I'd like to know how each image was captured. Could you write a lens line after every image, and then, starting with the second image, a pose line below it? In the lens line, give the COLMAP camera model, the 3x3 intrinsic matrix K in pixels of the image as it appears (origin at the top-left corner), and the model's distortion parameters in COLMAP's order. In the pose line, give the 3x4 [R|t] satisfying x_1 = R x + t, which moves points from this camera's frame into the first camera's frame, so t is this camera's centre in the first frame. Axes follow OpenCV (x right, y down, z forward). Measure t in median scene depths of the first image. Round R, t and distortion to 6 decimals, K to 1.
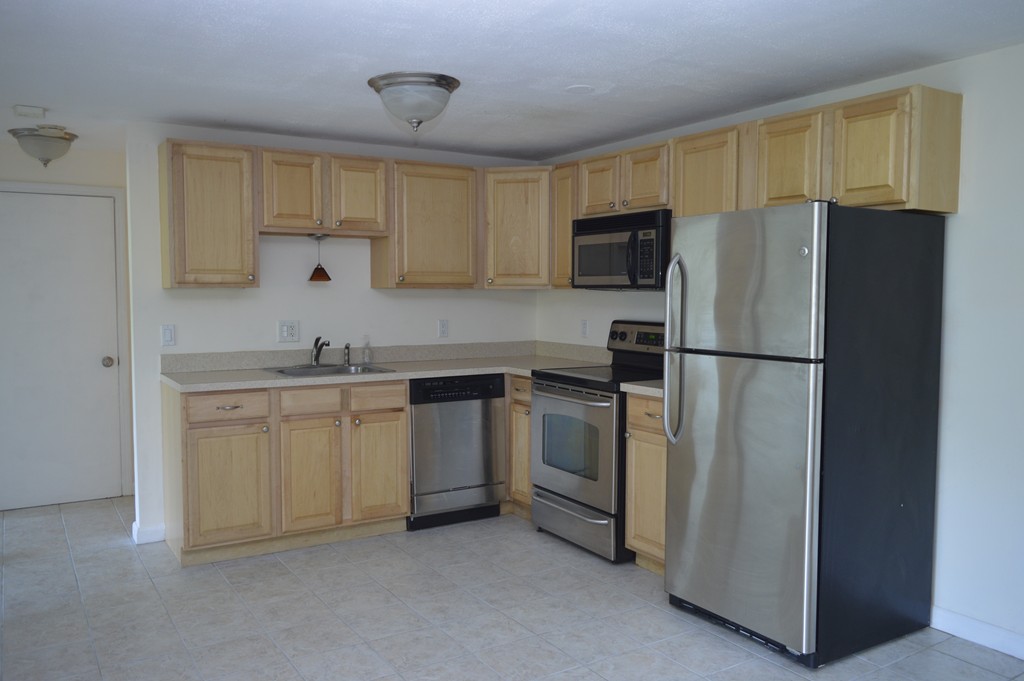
lens RADIAL K [[798.0, 0, 511.9], [0, 798.0, 341.7], [0, 0, 1]] dist [-0.025393, 0.014026]
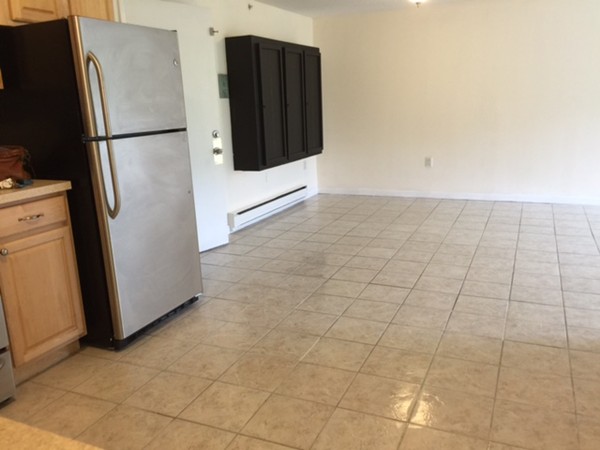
lens RADIAL K [[503.3, 0, 300.1], [0, 503.3, 224.4], [0, 0, 1]] dist [0.010110, 0.004515]
pose [[-0.552807, -0.178992, 0.813859, -0.419447], [0.088166, 0.958614, 0.270714, -0.031753], [-0.828632, 0.221408, -0.514148, 0.850338]]
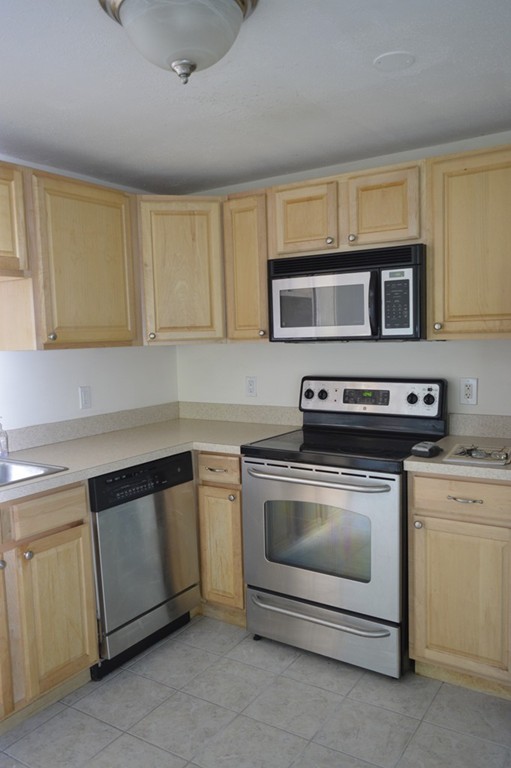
lens RADIAL K [[598.5, 0, 254.3], [0, 598.5, 386.6], [0, 0, 1]] dist [-0.025393, 0.014026]
pose [[0.908758, -0.065353, 0.412175, -0.203960], [0.057869, 0.997854, 0.030629, -0.041063], [-0.413292, -0.003983, 0.910590, 0.442867]]
